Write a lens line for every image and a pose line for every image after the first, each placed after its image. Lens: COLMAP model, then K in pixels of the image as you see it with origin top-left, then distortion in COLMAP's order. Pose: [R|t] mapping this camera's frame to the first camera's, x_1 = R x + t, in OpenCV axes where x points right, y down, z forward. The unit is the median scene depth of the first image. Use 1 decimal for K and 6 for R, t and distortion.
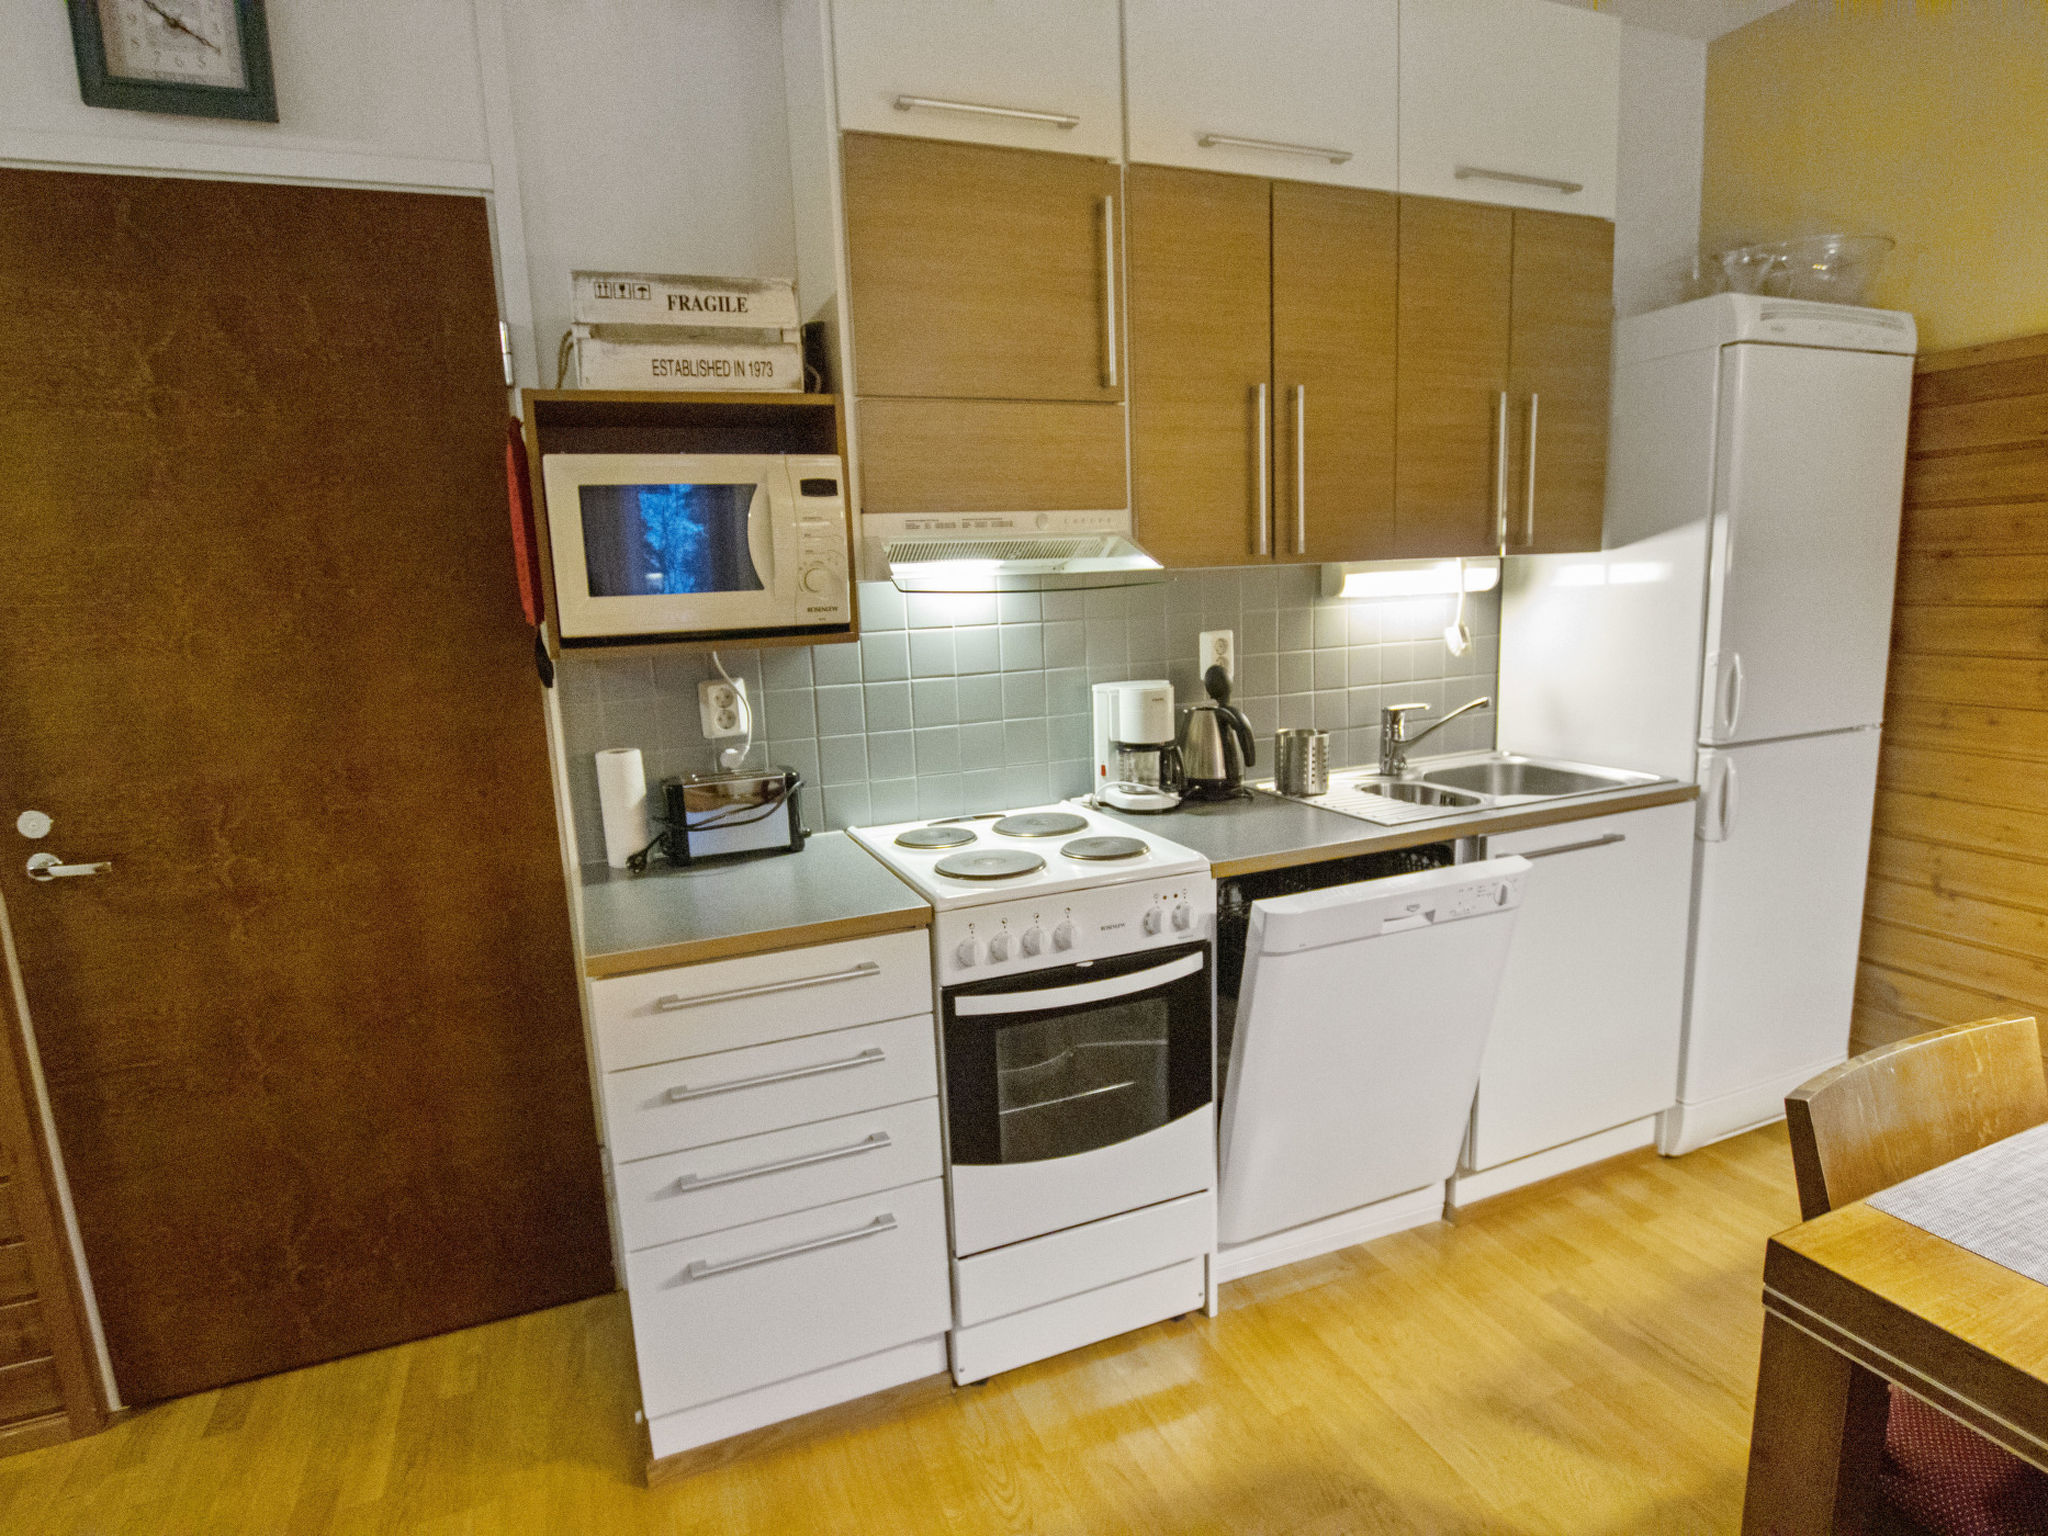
lens RADIAL K [[1080.1, 0, 1020.2], [0, 1080.1, 805.6], [0, 0, 1]] dist [-0.033608, 0.000778]
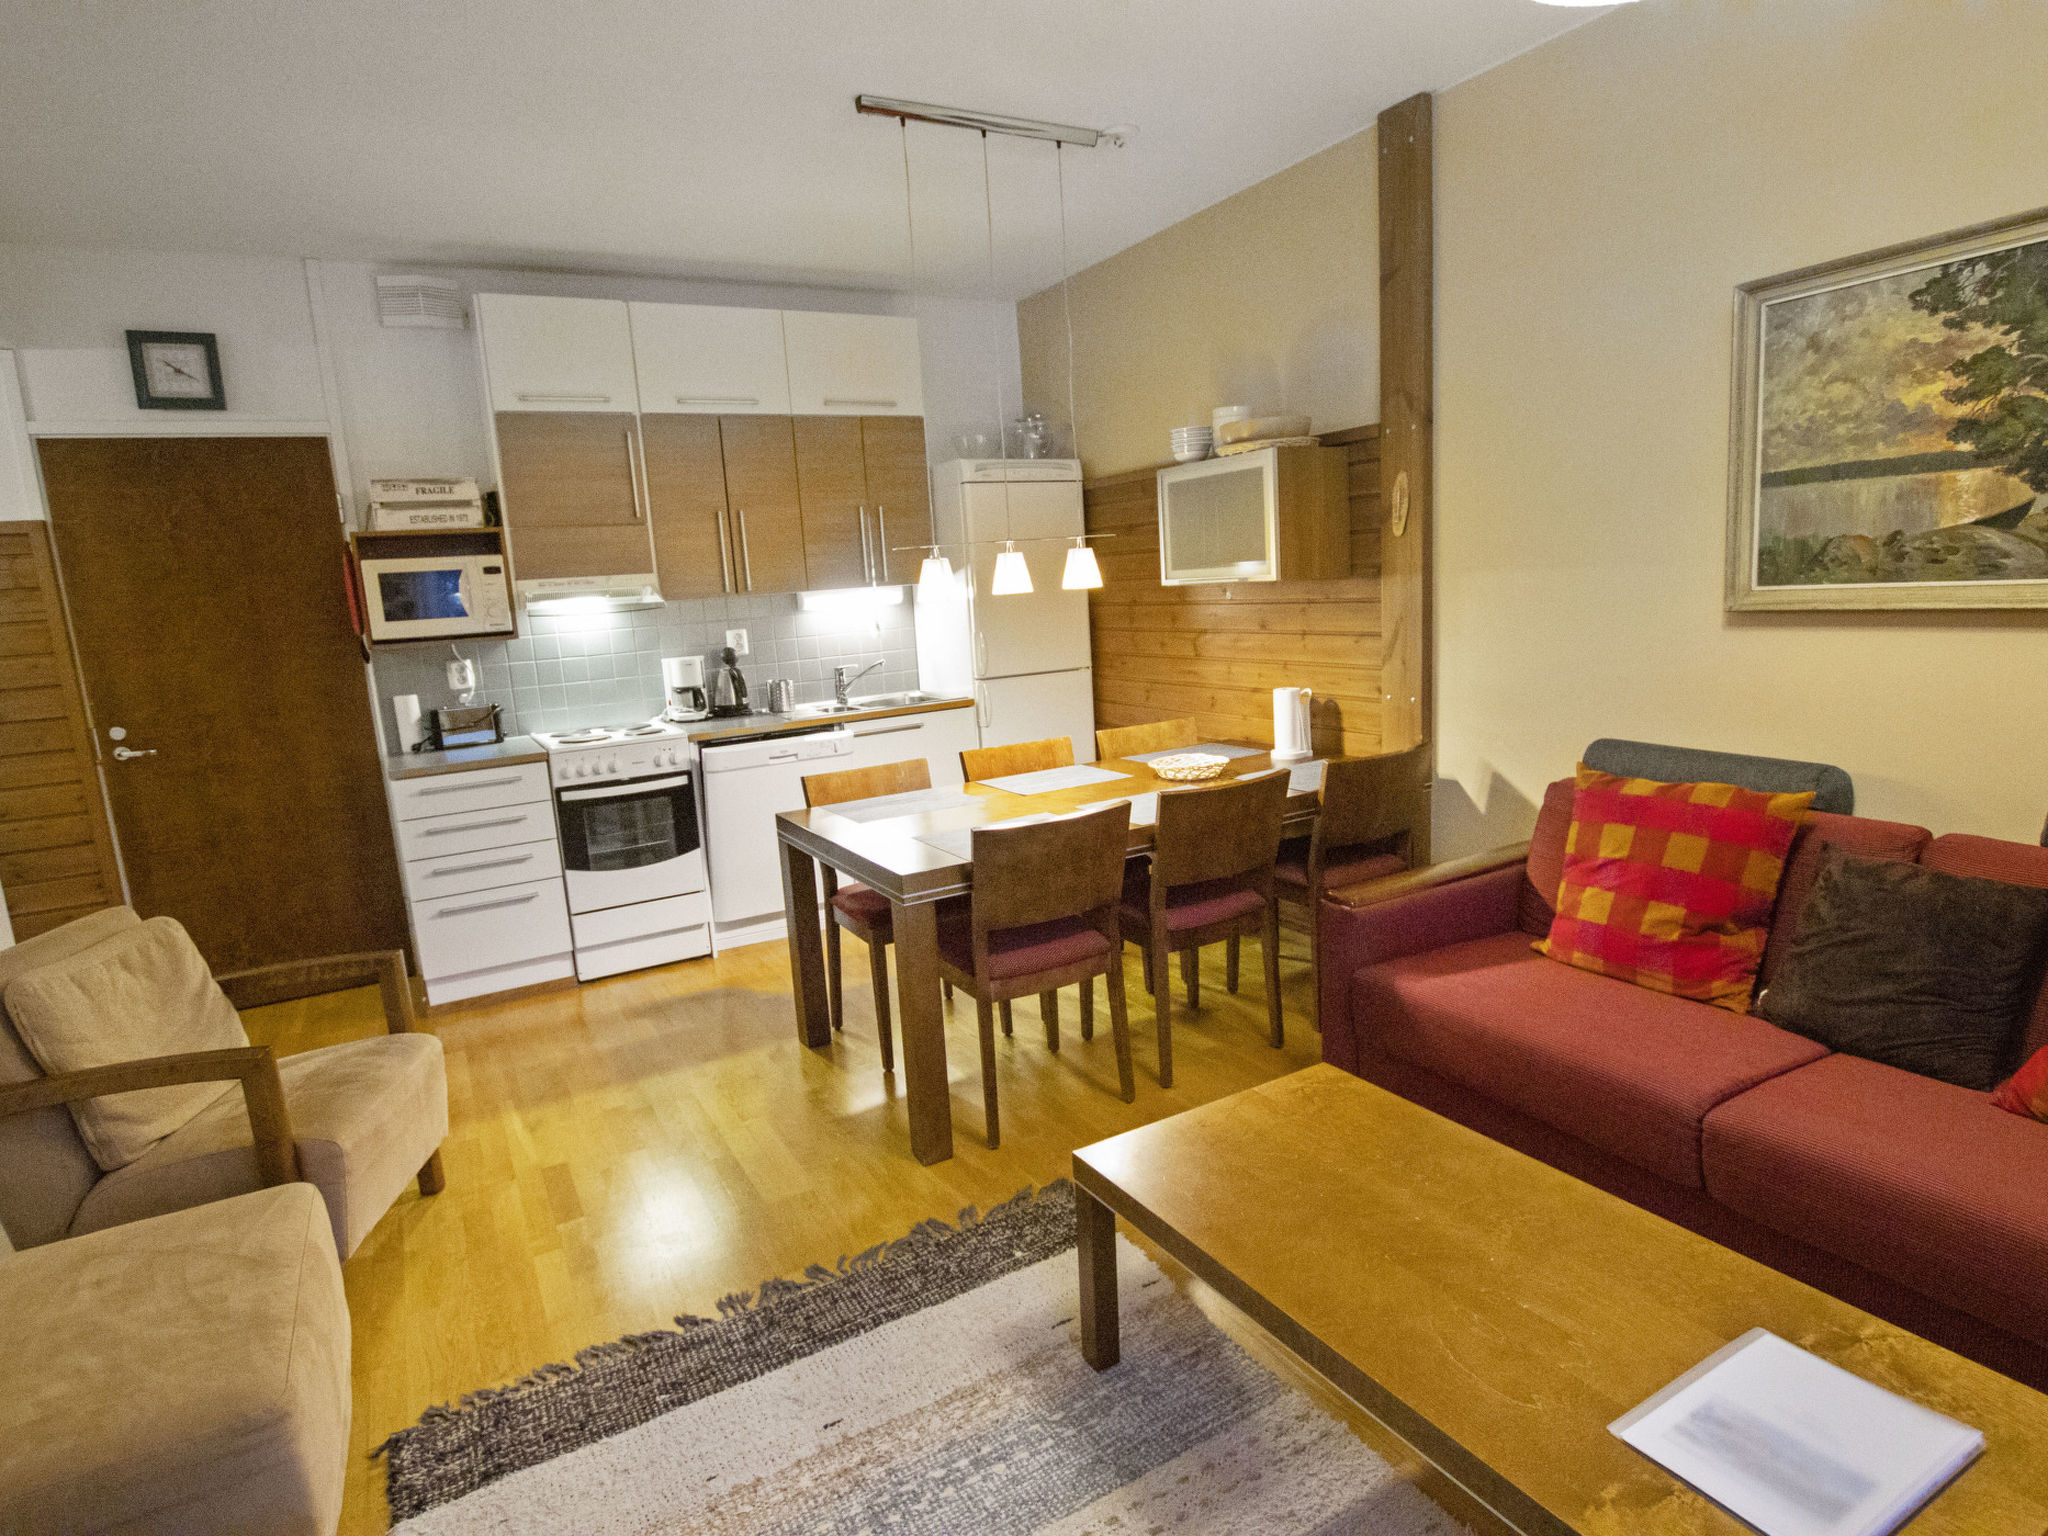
lens RADIAL K [[1080.1, 0, 1020.2], [0, 1080.1, 805.6], [0, 0, 1]] dist [-0.033608, 0.000778]
pose [[0.990591, -0.044181, 0.129531, 0.558160], [0.044286, 0.999017, 0.002072, 0.223281], [-0.129495, 0.003683, 0.991573, -1.269461]]
